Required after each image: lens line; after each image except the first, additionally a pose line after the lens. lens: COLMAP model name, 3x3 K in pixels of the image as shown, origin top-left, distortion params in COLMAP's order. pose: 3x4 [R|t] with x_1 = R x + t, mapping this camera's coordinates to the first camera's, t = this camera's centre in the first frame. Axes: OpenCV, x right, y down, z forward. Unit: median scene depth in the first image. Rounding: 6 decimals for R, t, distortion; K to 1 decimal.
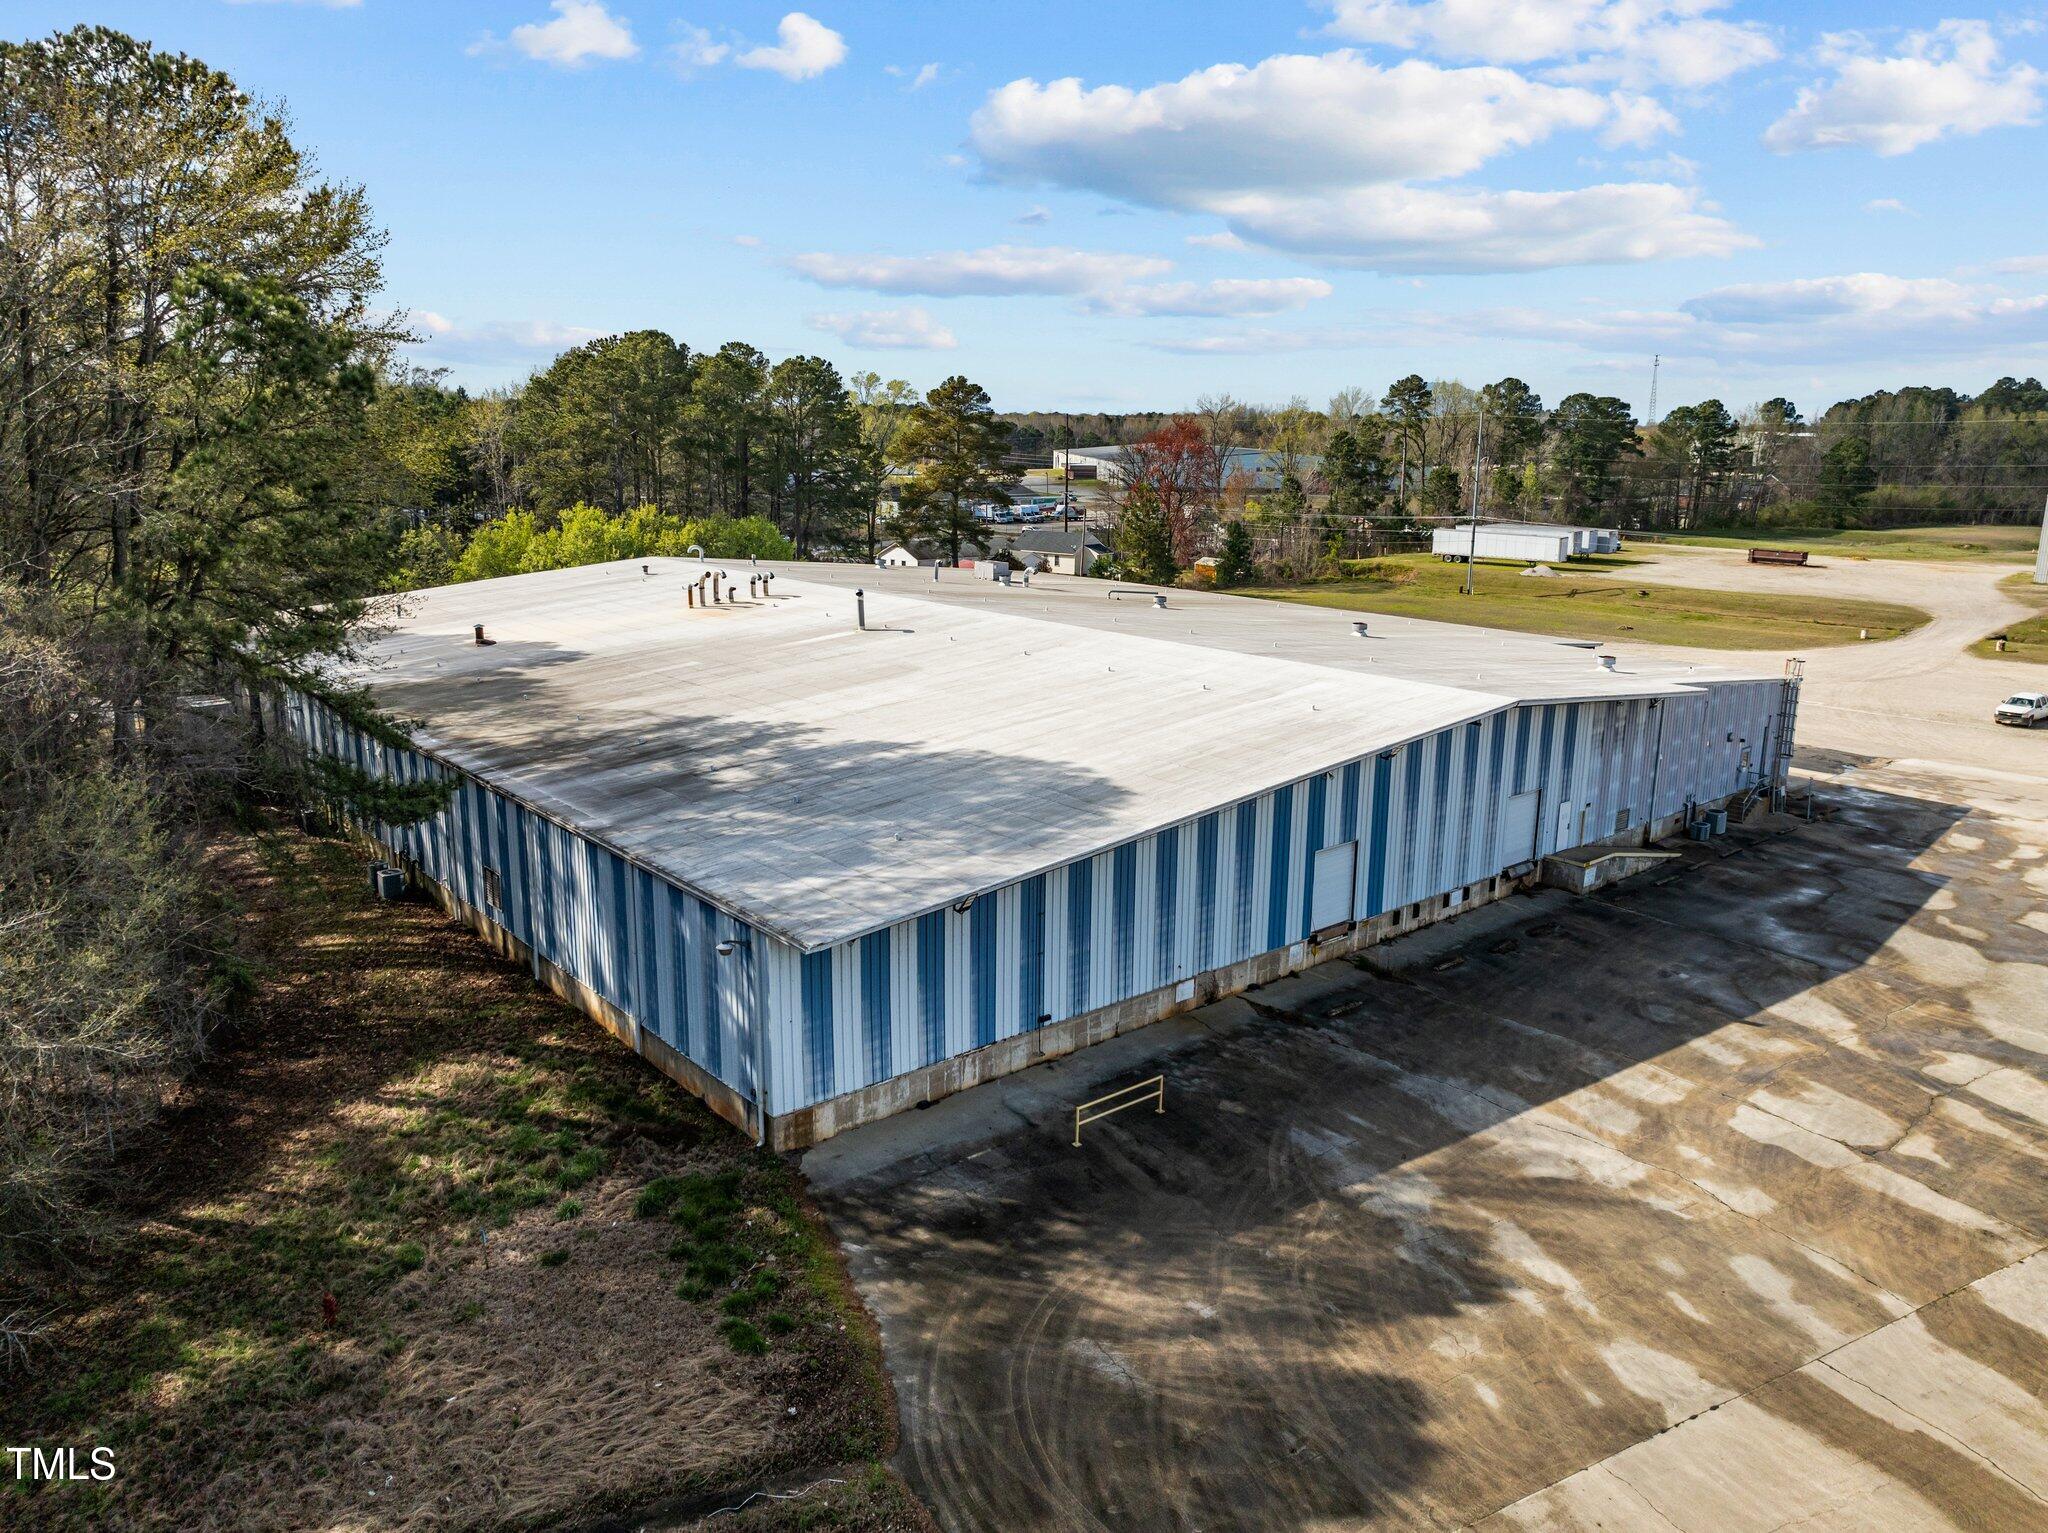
lens RADIAL K [[1430.6, 0, 1028.0], [0, 1430.6, 760.2], [0, 0, 1]] dist [-0.035128, -0.002282]
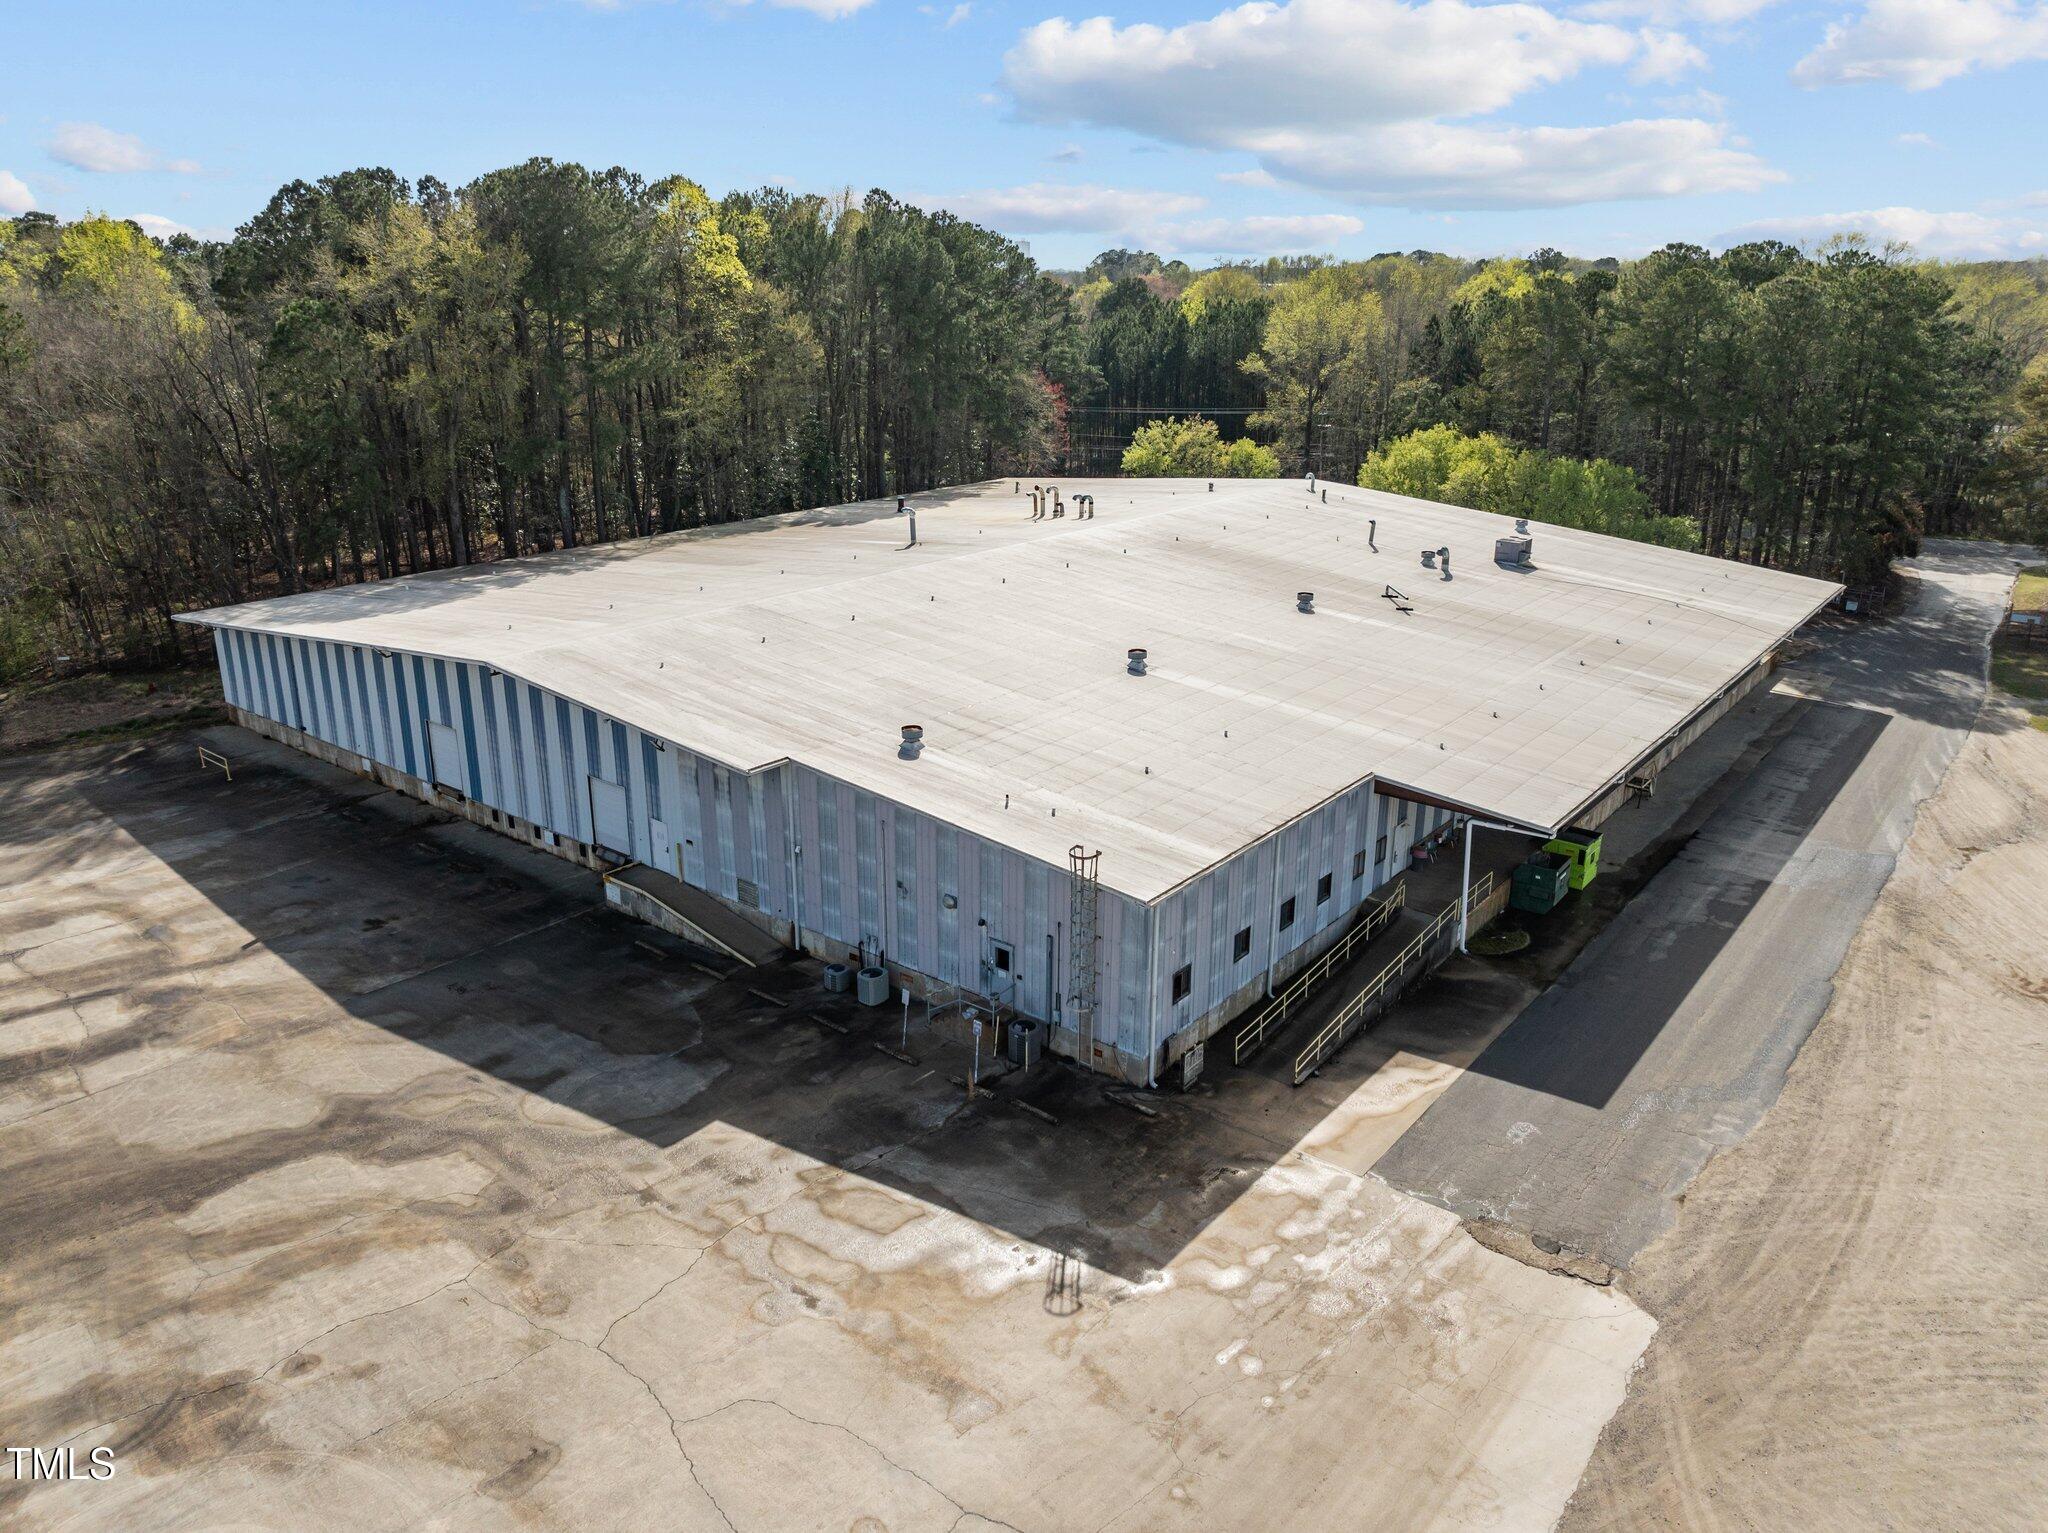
lens RADIAL K [[1430.6, 0, 1028.0], [0, 1430.6, 760.2], [0, 0, 1]] dist [-0.035128, -0.002282]
pose [[0.212441, 0.303021, -0.929003, 1.625570], [-0.228275, 0.939789, 0.254338, -0.378014], [0.950137, 0.158037, 0.268822, 1.242084]]
